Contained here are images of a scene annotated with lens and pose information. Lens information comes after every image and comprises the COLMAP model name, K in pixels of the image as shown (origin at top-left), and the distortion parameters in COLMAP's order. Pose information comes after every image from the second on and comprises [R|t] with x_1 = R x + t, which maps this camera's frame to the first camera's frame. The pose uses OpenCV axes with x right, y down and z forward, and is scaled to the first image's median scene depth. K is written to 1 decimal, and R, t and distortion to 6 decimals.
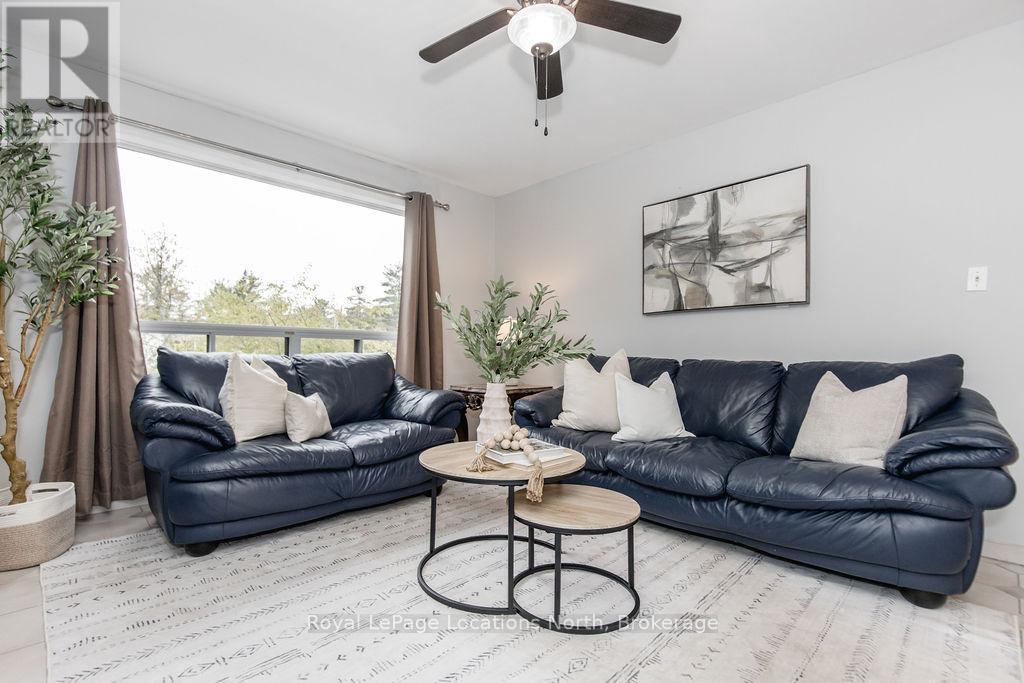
lens RADIAL K [[474.4, 0, 505.8], [0, 474.4, 354.4], [0, 0, 1]] dist [0.001744, -0.000133]
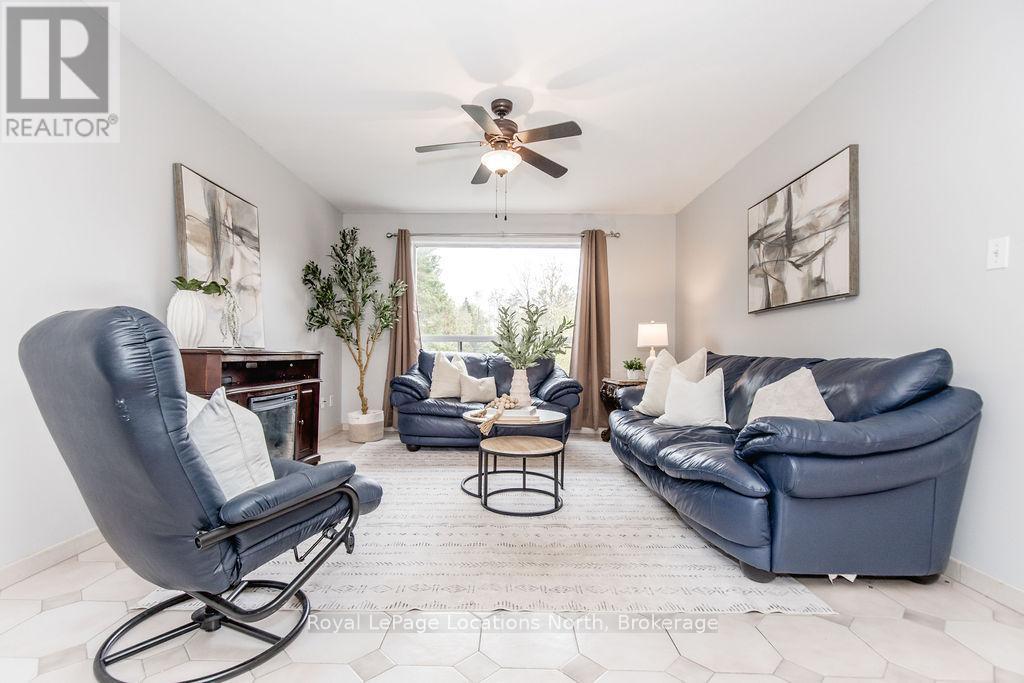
lens RADIAL K [[474.4, 0, 505.8], [0, 474.4, 354.4], [0, 0, 1]] dist [0.001744, -0.000133]
pose [[0.708879, -0.001941, -0.705328, 0.740387], [-0.003346, 0.999976, -0.006115, 0.013646], [0.705322, 0.006695, 0.708855, -0.112786]]
